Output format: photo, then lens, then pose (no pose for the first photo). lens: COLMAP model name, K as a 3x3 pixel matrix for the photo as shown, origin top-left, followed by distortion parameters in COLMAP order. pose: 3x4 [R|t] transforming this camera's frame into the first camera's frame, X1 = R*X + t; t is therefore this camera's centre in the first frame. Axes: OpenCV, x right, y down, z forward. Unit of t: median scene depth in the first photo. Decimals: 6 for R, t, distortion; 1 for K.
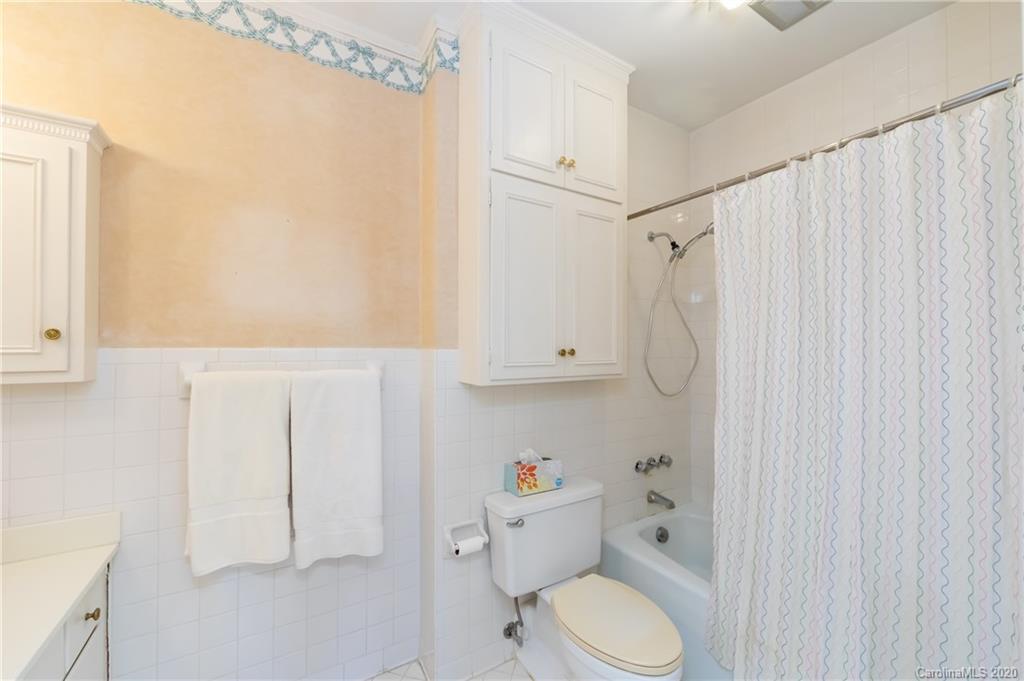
lens RADIAL K [[402.8, 0, 512.2], [0, 402.8, 341.7], [0, 0, 1]] dist [-0.006066, -0.000159]
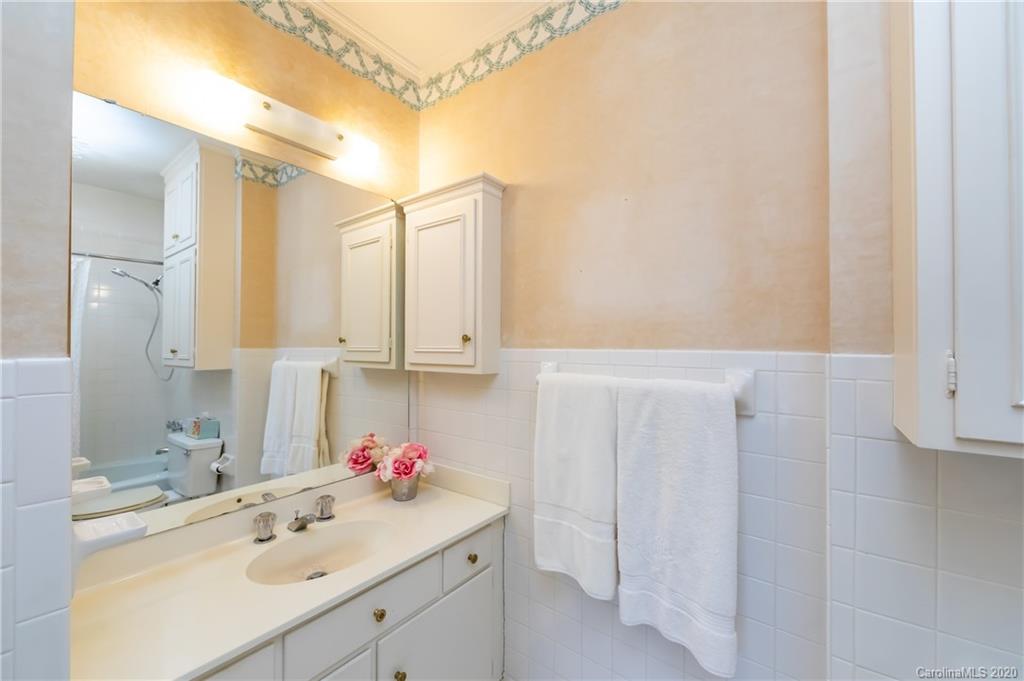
lens RADIAL K [[402.8, 0, 512.2], [0, 402.8, 341.7], [0, 0, 1]] dist [-0.006066, -0.000159]
pose [[0.352994, -0.011695, -0.935552, 0.169809], [0.010243, 0.999910, -0.008634, 0.005005], [0.935569, -0.006535, 0.353082, 0.550273]]
